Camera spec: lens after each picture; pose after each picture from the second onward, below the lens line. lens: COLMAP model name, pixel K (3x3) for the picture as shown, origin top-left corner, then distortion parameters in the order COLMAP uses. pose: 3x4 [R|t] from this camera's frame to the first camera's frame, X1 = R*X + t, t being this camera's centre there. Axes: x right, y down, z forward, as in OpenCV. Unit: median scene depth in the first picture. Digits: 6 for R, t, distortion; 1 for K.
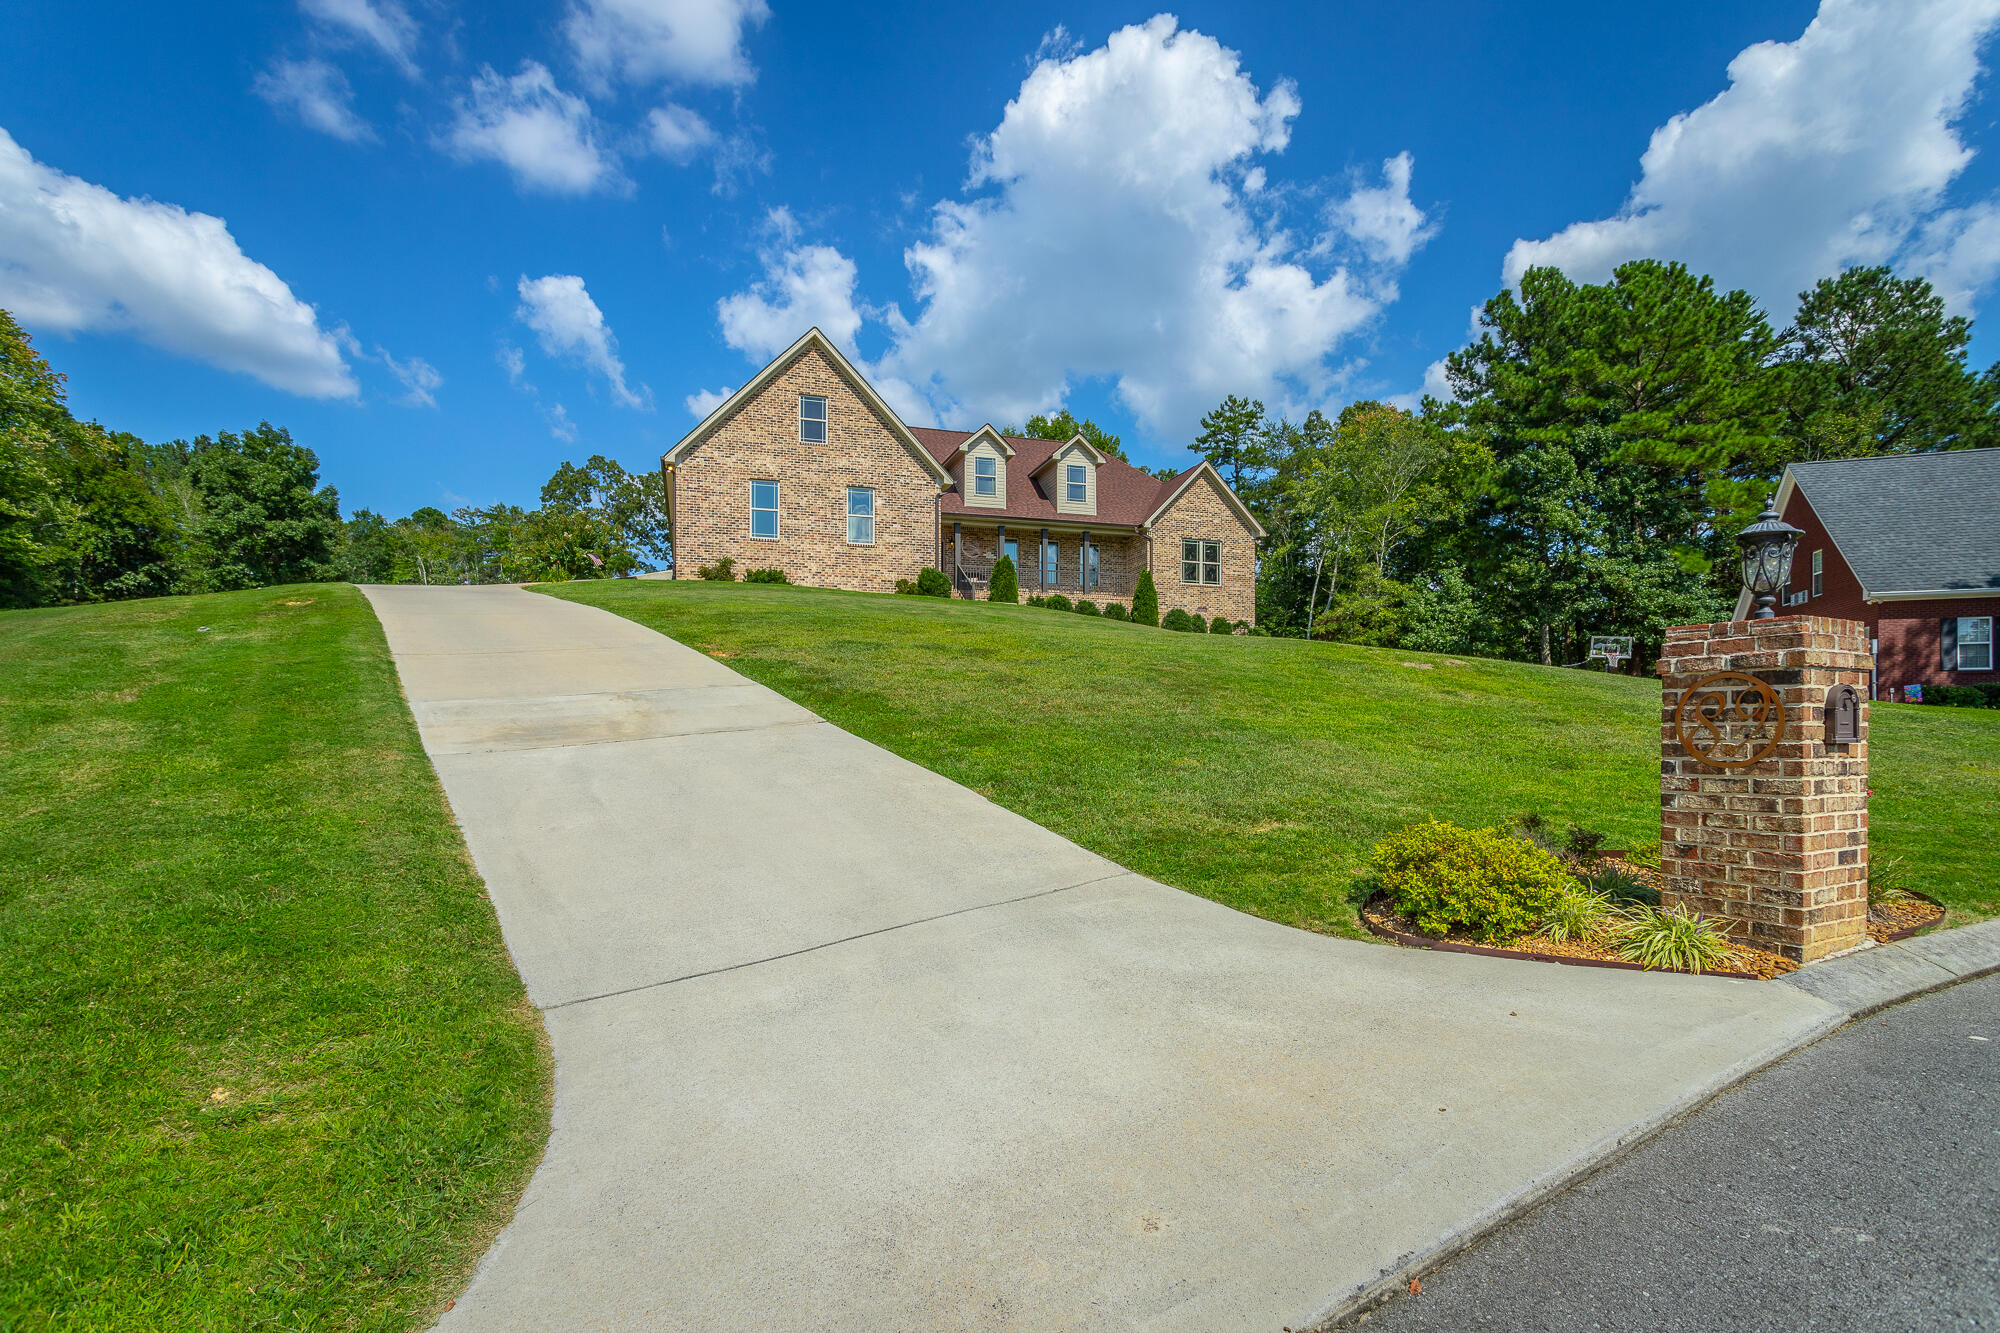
lens RADIAL K [[958.2, 0, 996.7], [0, 958.2, 732.9], [0, 0, 1]] dist [0.000326, 0.000838]
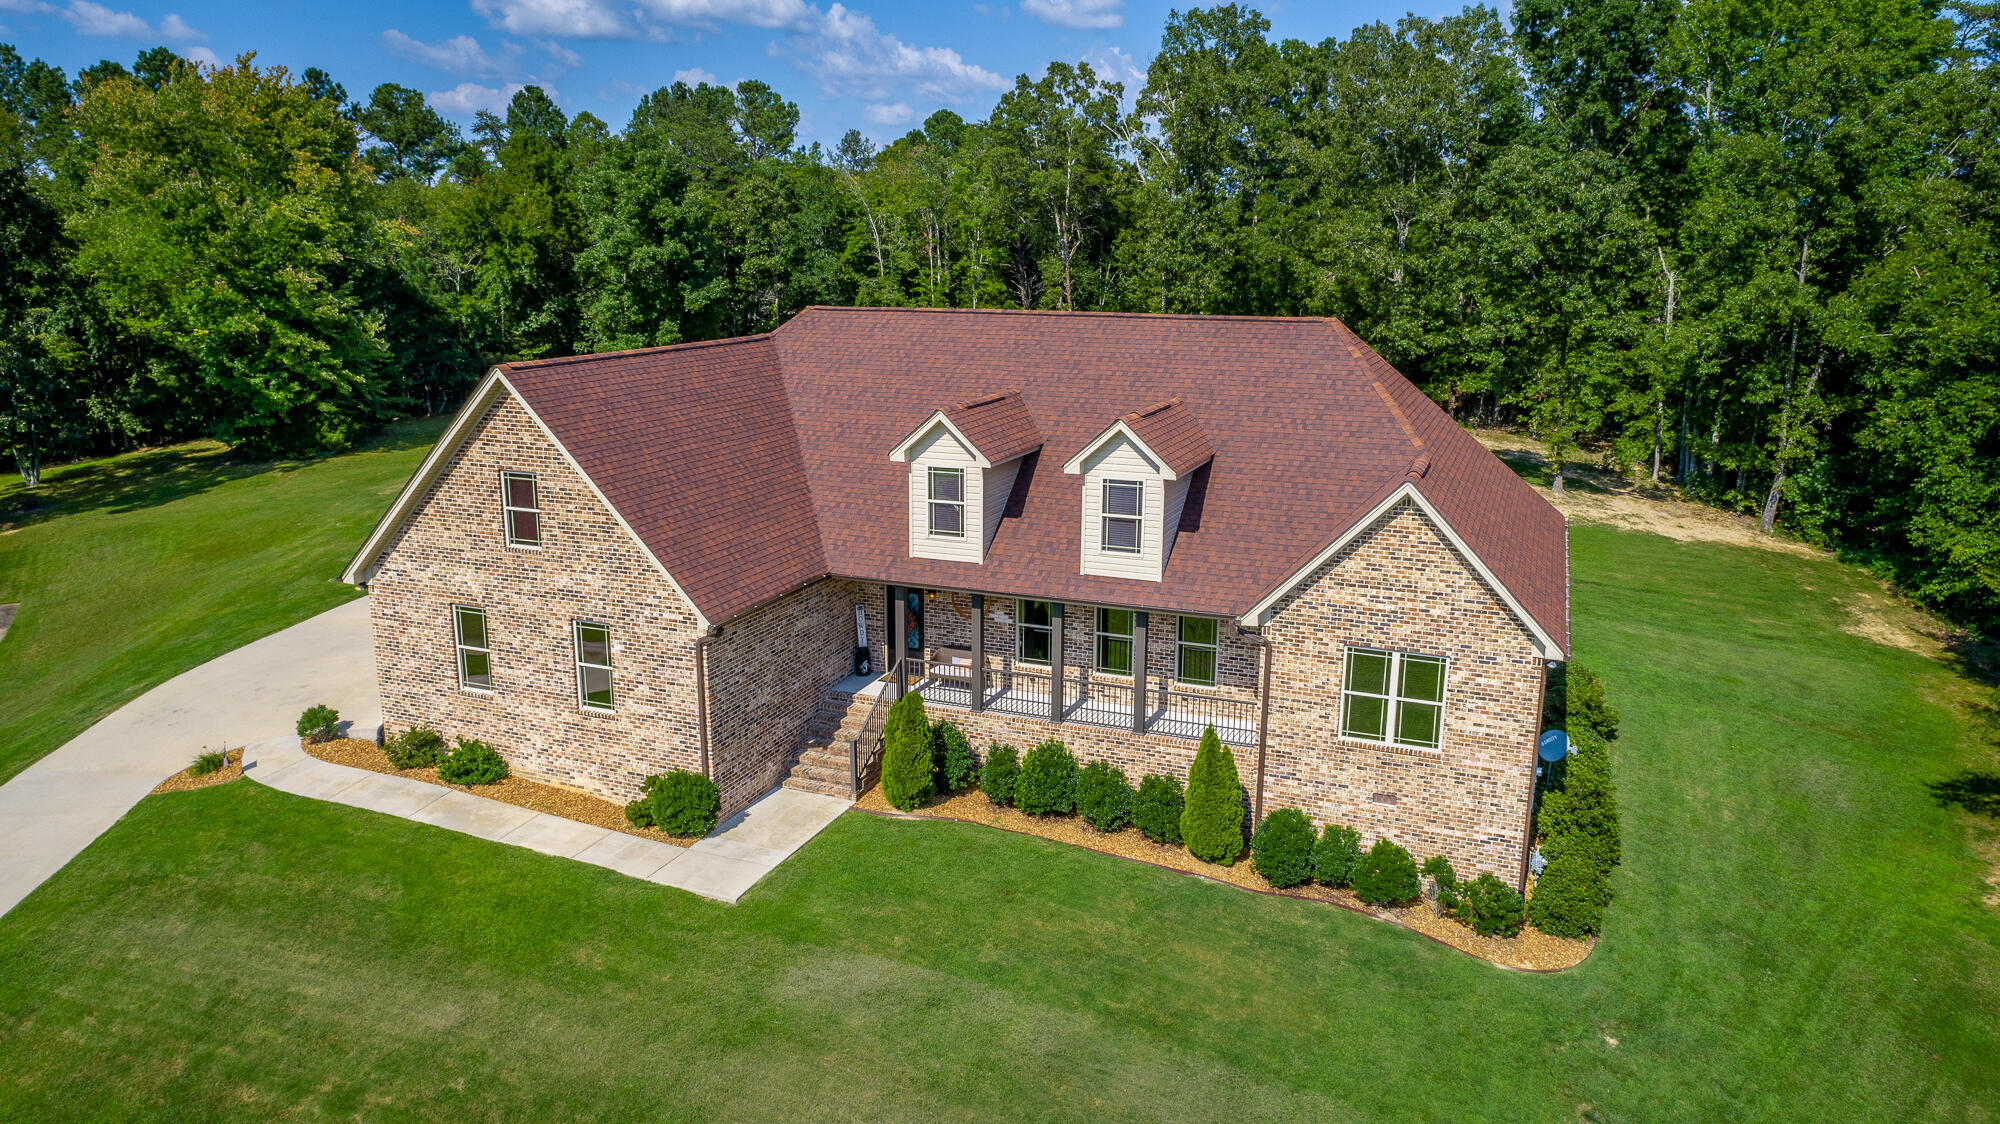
lens RADIAL K [[1350.2, 0, 1017.5], [0, 1350.2, 562.8], [0, 0, 1]] dist [-0.009570, -0.000781]
pose [[0.776408, 0.152787, -0.611430, 0.462778], [-0.001102, 0.970497, 0.241113, -0.399429], [0.630230, -0.186528, 0.753670, 0.436471]]
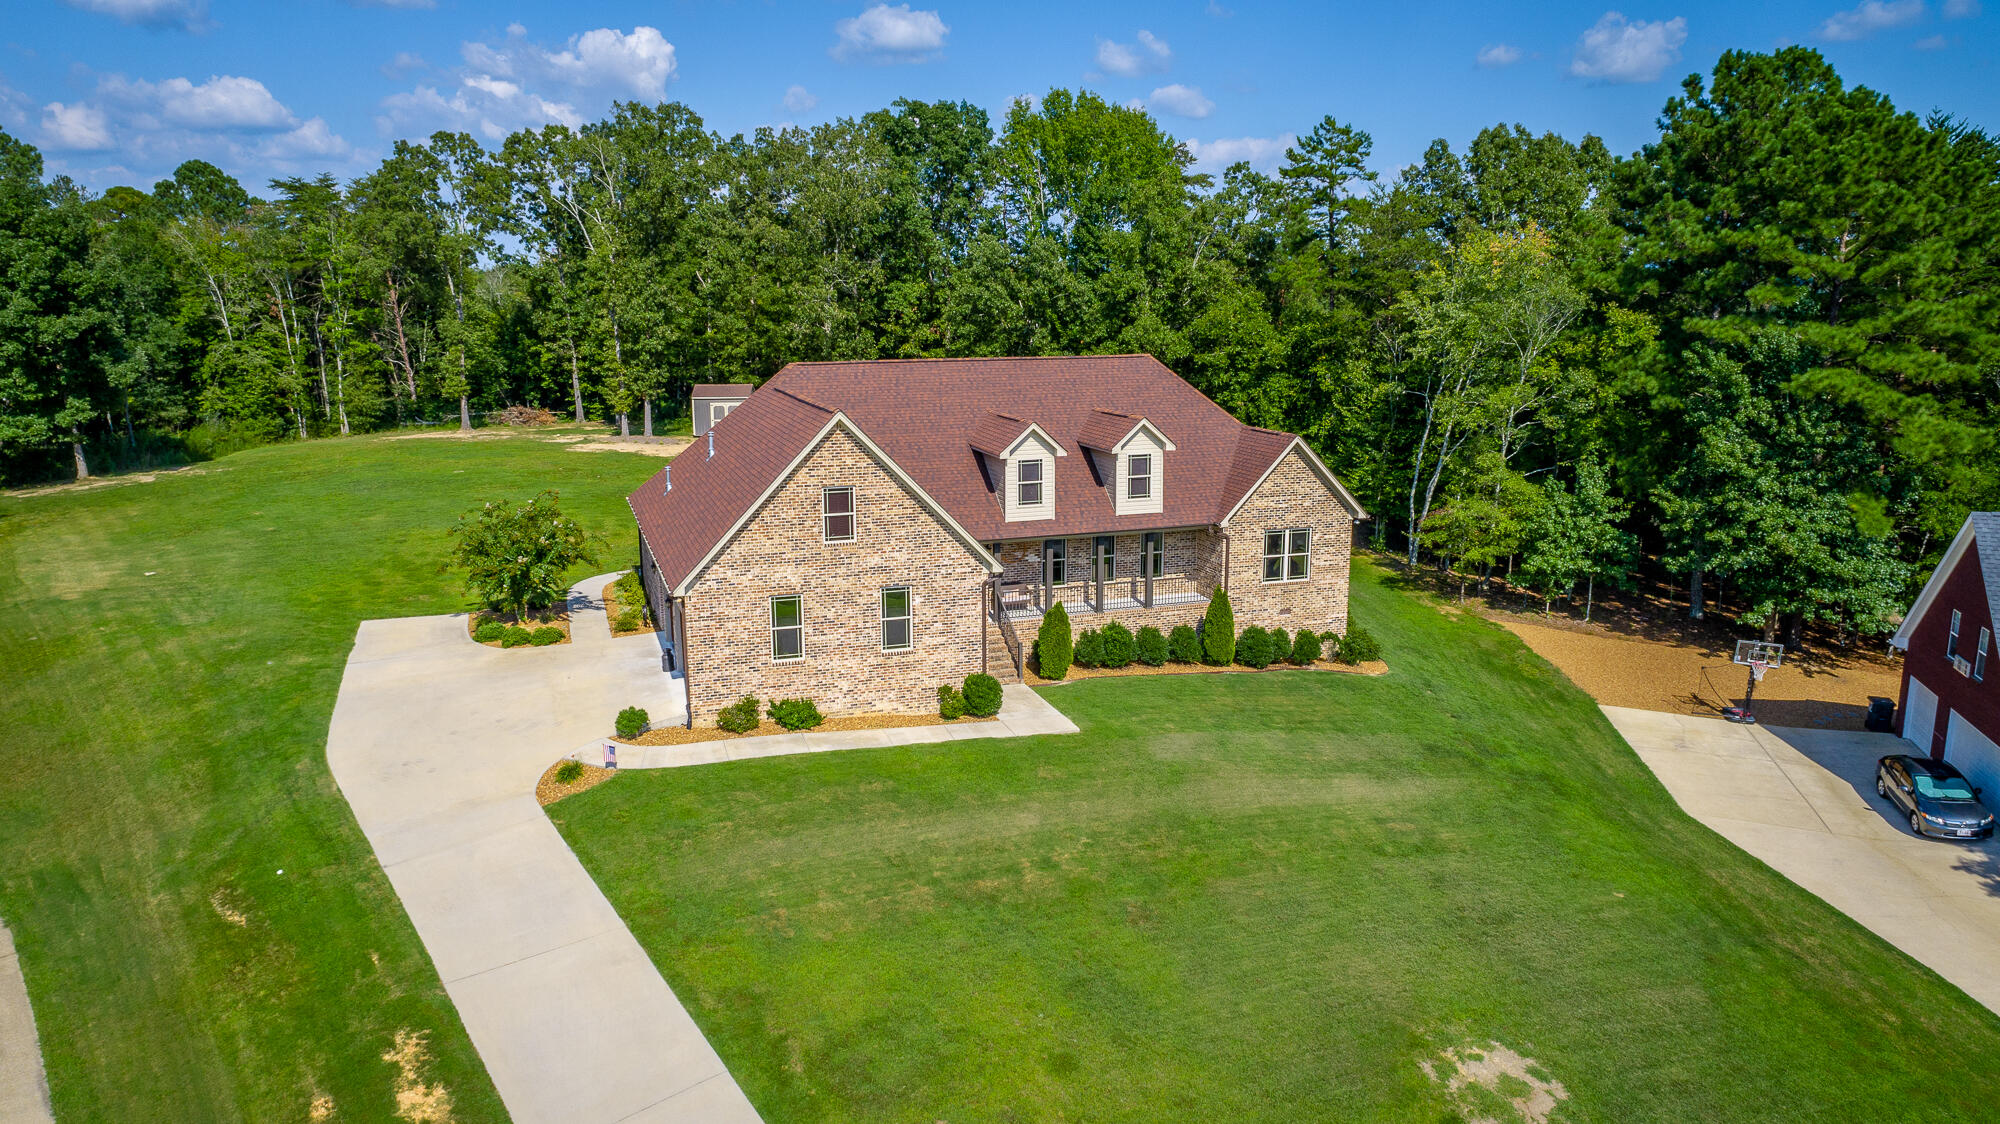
lens RADIAL K [[1342.8, 0, 1009.5], [0, 1342.8, 563.7], [0, 0, 1]] dist [-0.010952, 0.004240]
pose [[0.999479, -0.007004, 0.031519, -0.063597], [0.000140, 0.977117, 0.212703, -0.426541], [-0.032287, -0.212587, 0.976609, -0.128445]]
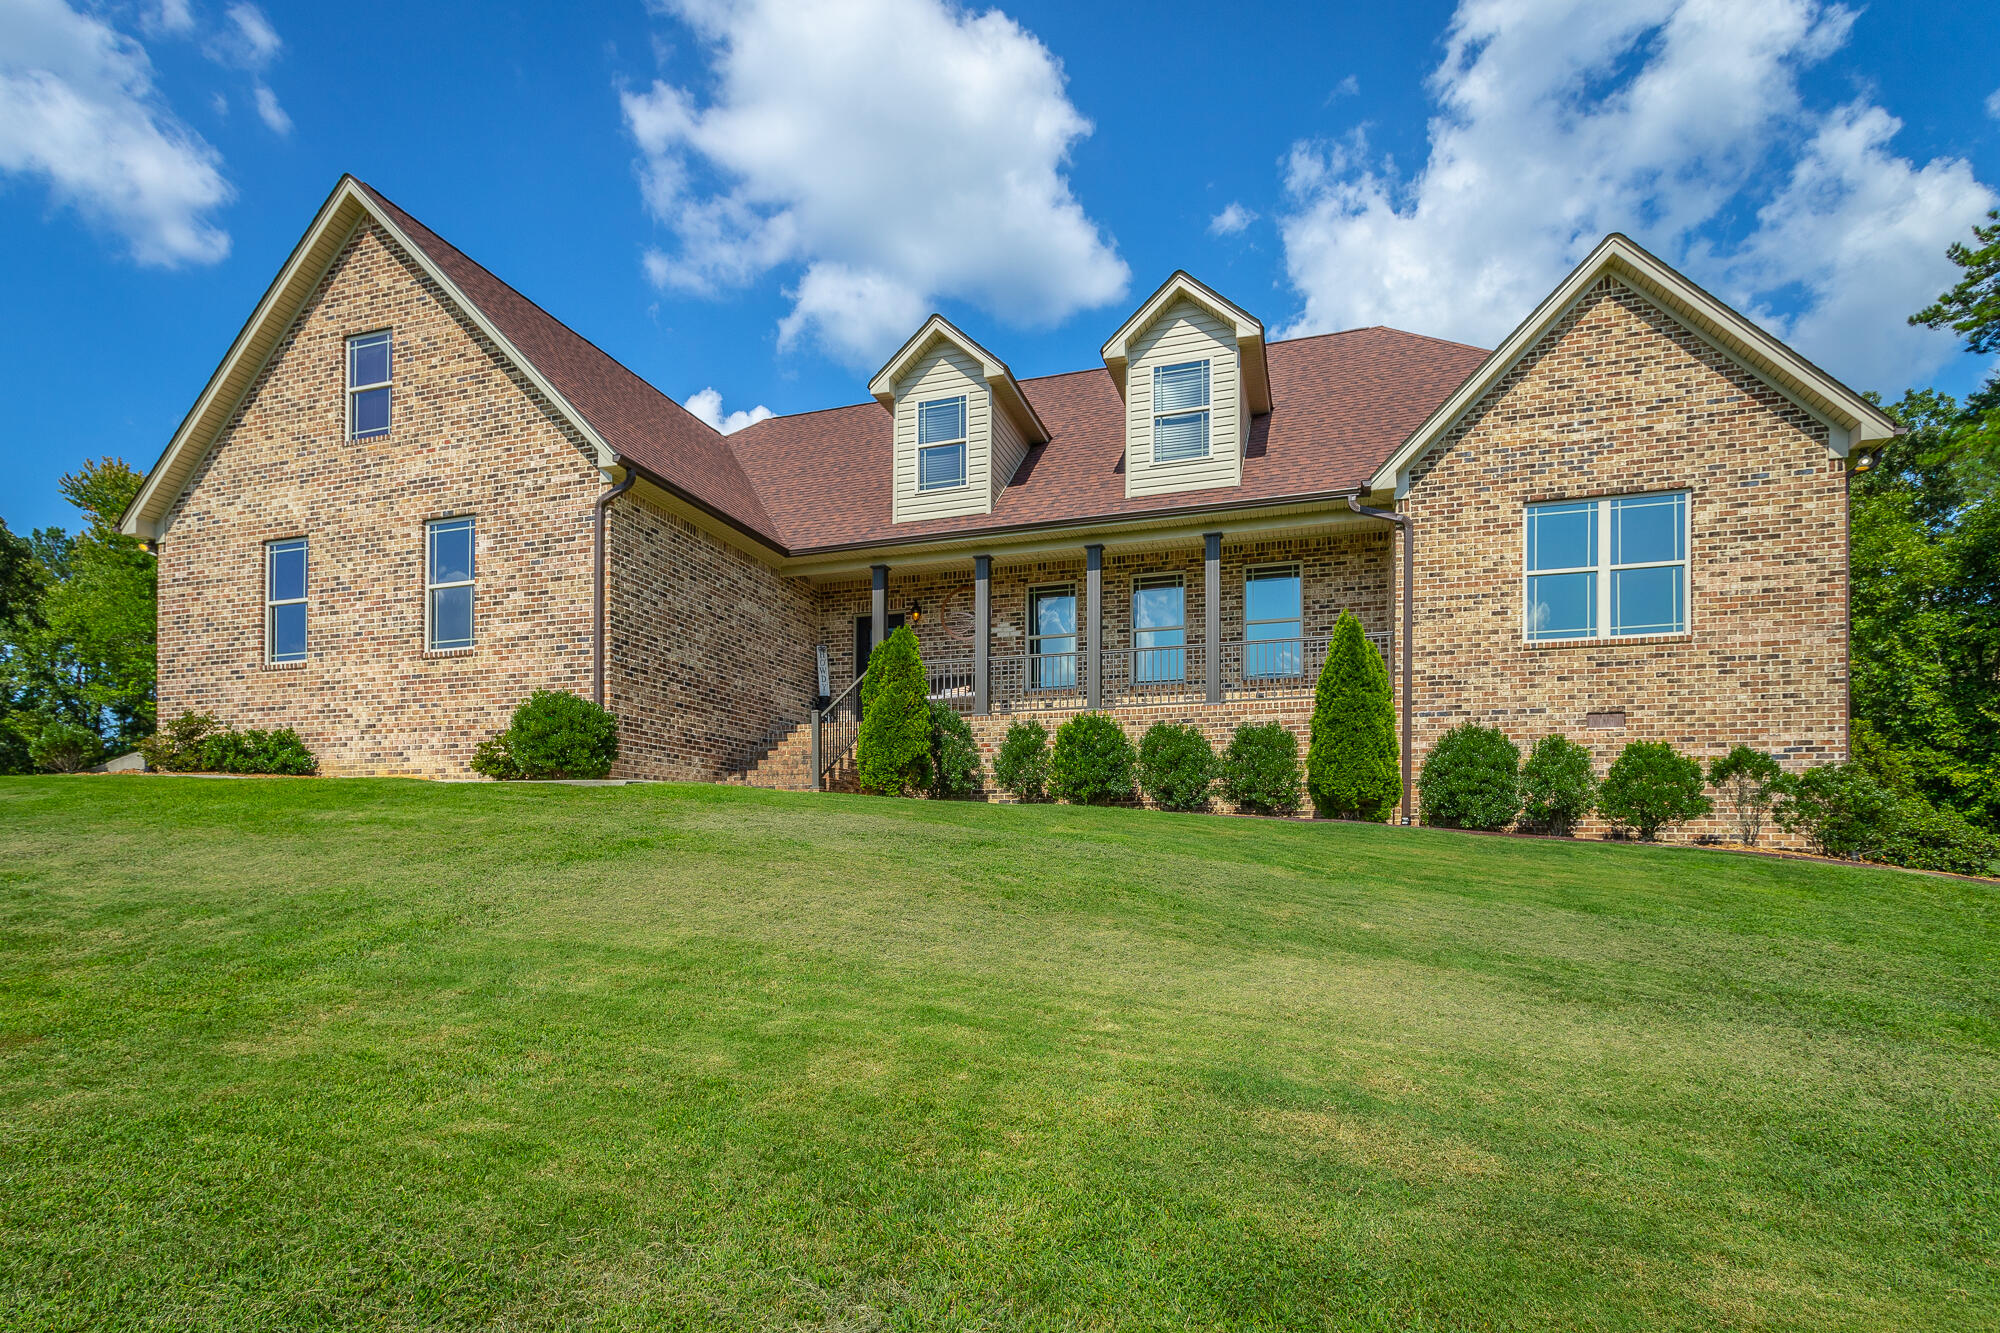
lens RADIAL K [[1074.8, 0, 937.4], [0, 1074.8, 818.2], [0, 0, 1]] dist [0.004782, 0.000967]
pose [[0.799911, -0.013963, -0.599957, 0.255889], [0.007416, 0.999883, -0.013382, -0.092428], [0.600073, 0.006255, 0.799921, 0.603809]]
